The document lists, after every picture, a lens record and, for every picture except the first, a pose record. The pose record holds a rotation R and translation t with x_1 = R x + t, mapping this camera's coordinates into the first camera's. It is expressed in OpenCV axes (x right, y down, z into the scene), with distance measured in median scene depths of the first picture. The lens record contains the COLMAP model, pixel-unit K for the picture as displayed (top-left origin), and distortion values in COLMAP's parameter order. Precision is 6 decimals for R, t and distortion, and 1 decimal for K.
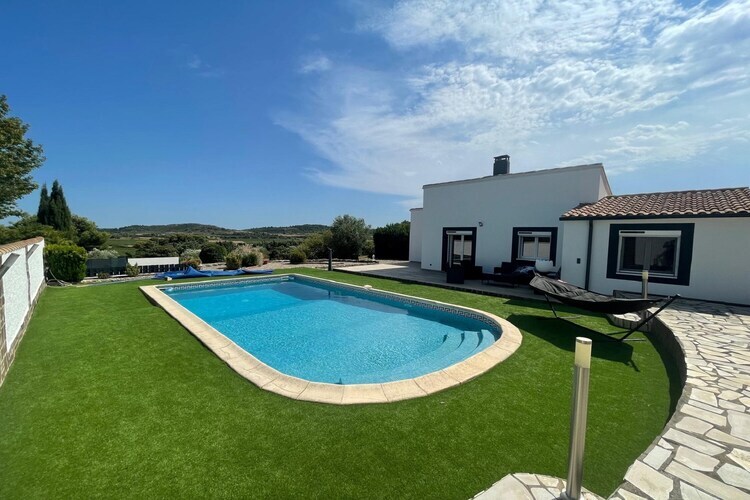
lens RADIAL K [[302.1, 0, 374.1], [0, 302.1, 258.3], [0, 0, 1]] dist [0.001114, 0.000221]
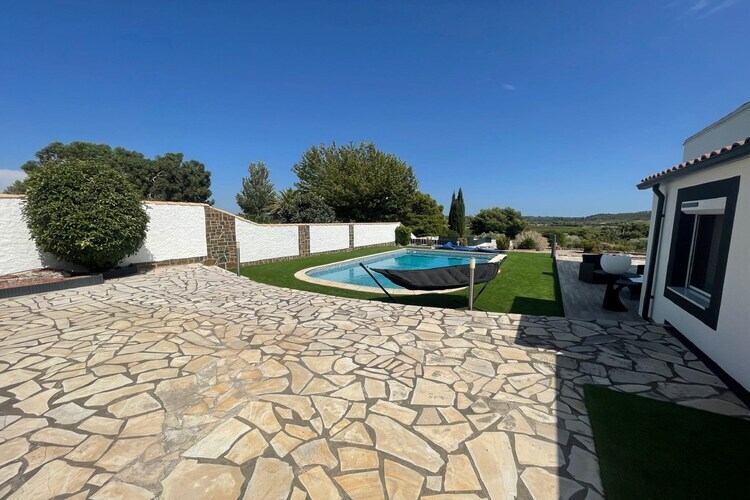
lens RADIAL K [[302.1, 0, 374.1], [0, 302.1, 258.3], [0, 0, 1]] dist [0.001114, 0.000221]
pose [[0.254174, 0.112950, -0.960540, 0.448648], [-0.077383, 0.992348, 0.096213, -0.003694], [0.964058, 0.049875, 0.260969, 0.150588]]
